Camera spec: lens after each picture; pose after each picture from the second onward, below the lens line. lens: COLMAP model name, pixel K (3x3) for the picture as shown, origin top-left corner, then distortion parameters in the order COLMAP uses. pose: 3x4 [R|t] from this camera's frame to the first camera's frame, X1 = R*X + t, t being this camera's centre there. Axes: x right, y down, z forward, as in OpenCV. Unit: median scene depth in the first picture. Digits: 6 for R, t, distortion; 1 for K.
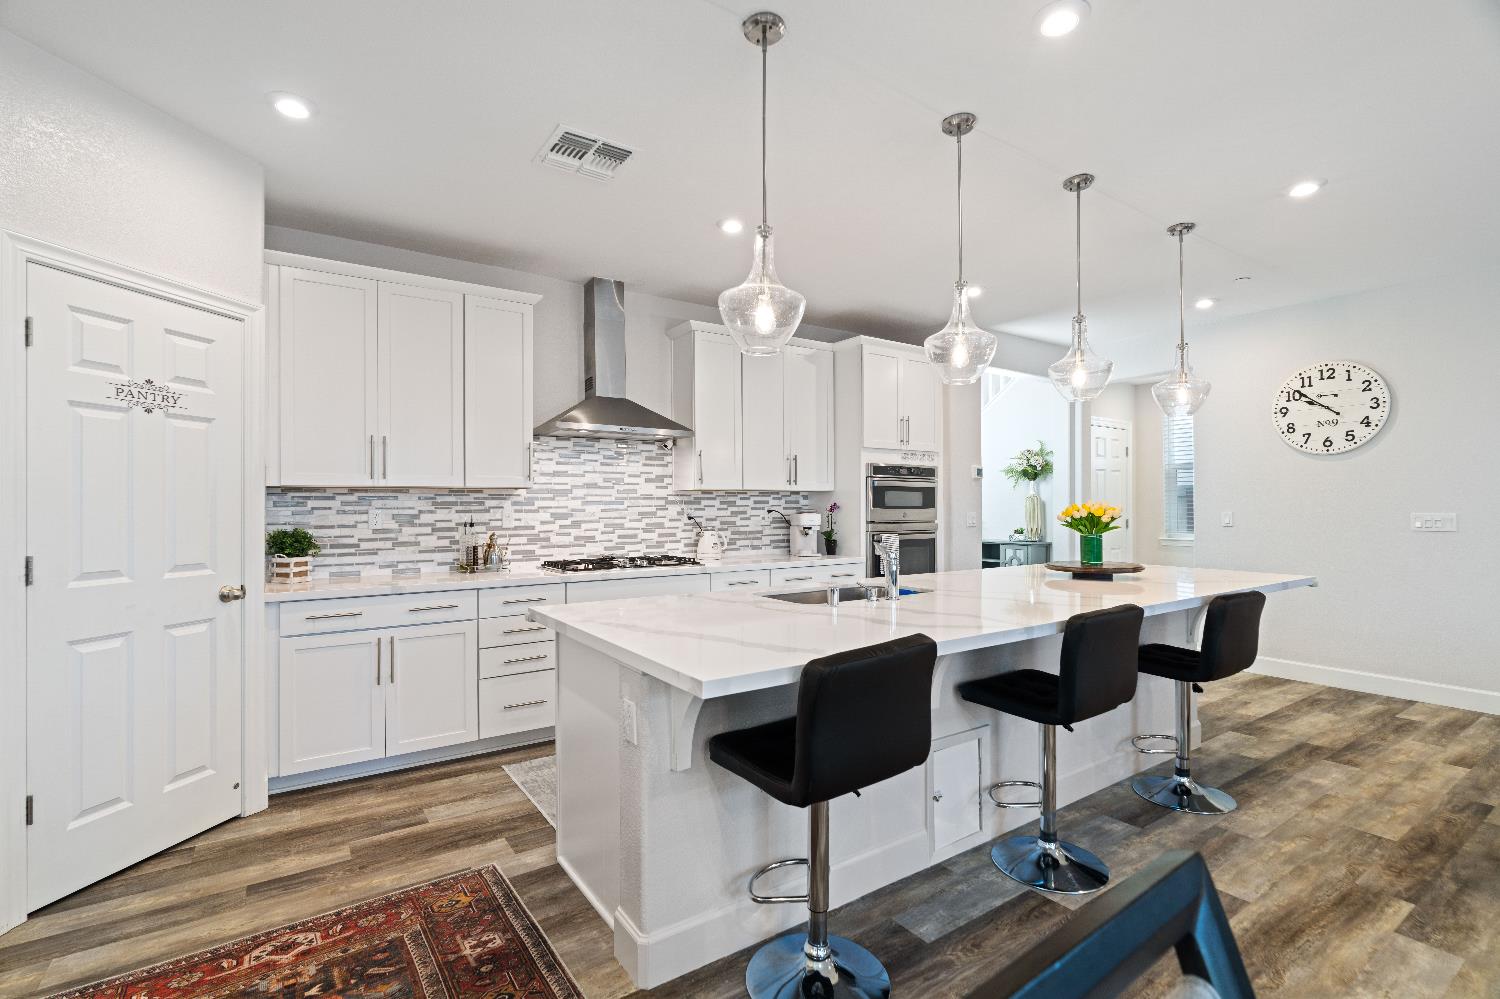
lens RADIAL K [[685.3, 0, 745.2], [0, 685.3, 501.3], [0, 0, 1]] dist [-0.000357, 0.000383]
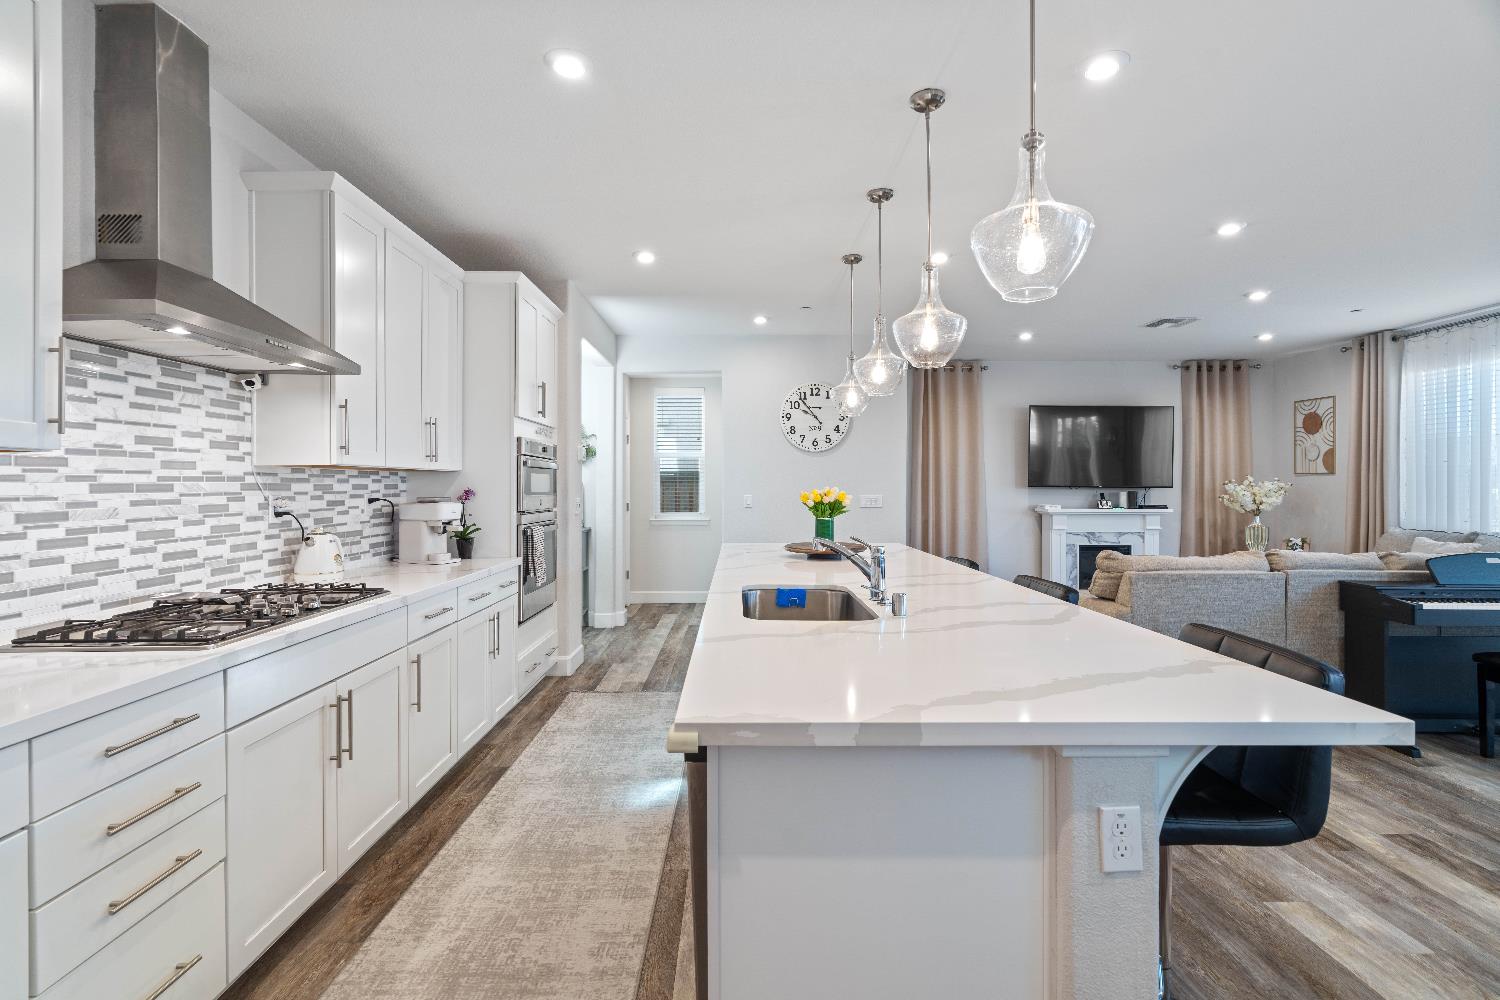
lens RADIAL K [[691.1, 0, 744.1], [0, 691.1, 484.5], [0, 0, 1]] dist [0.000984, 0.000785]
pose [[0.555279, 0.004250, 0.831653, -0.355052], [-0.004292, 0.999988, -0.002244, -0.000678], [-0.831653, -0.002324, 0.555291, 0.371569]]
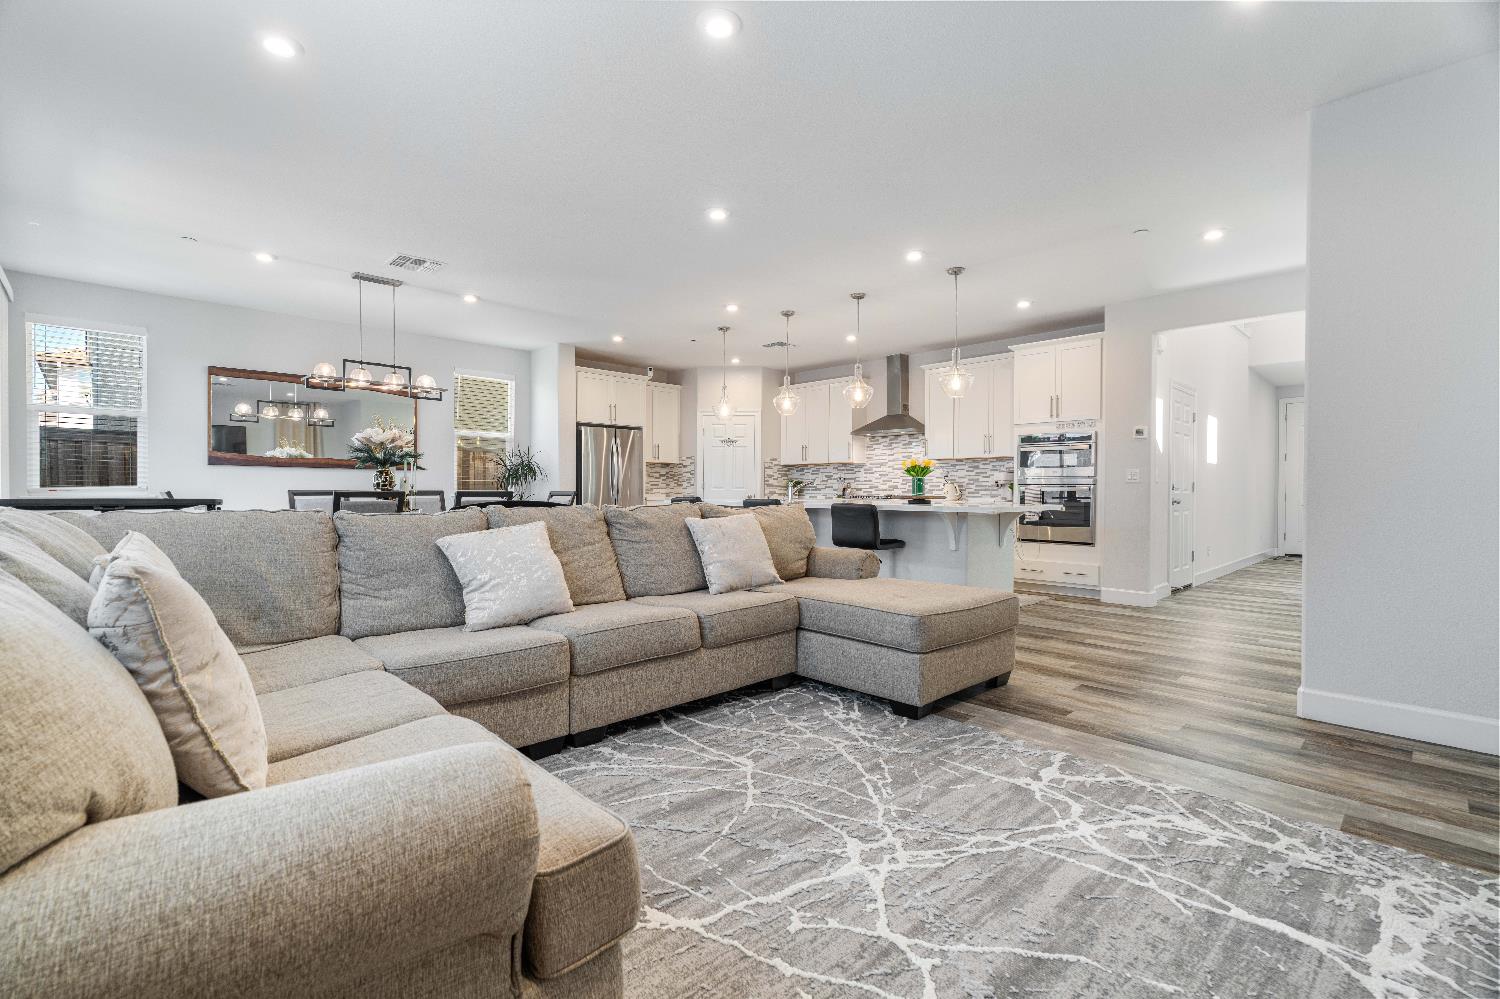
lens RADIAL K [[665.4, 0, 750.5], [0, 665.4, 493.9], [0, 0, 1]] dist [-0.001701, -0.000022]
pose [[0.178113, 0.008602, -0.983973, 1.502511], [-0.000925, 0.999963, 0.008575, 0.055834], [0.984010, -0.000617, 0.178114, 0.235418]]
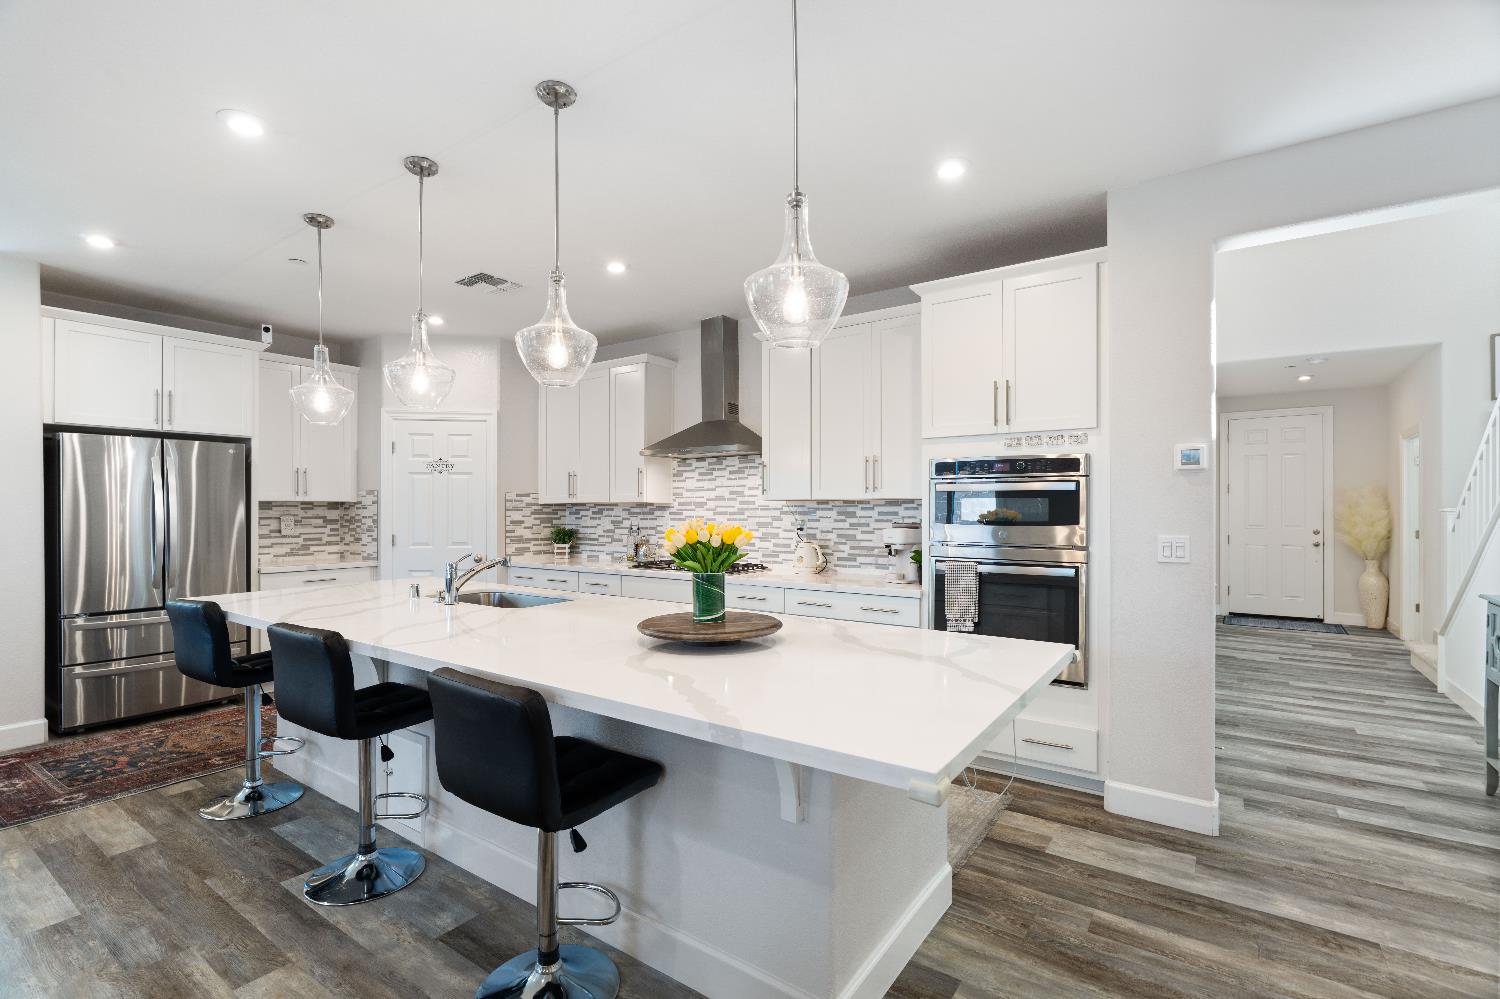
lens RADIAL K [[677.1, 0, 744.5], [0, 677.1, 508.8], [0, 0, 1]] dist [-0.003110, 0.000192]
pose [[0.349187, 0.001150, -0.937052, 0.815735], [0.004401, 0.999986, 0.002867, -0.007859], [0.937043, -0.005125, 0.349177, 0.608811]]
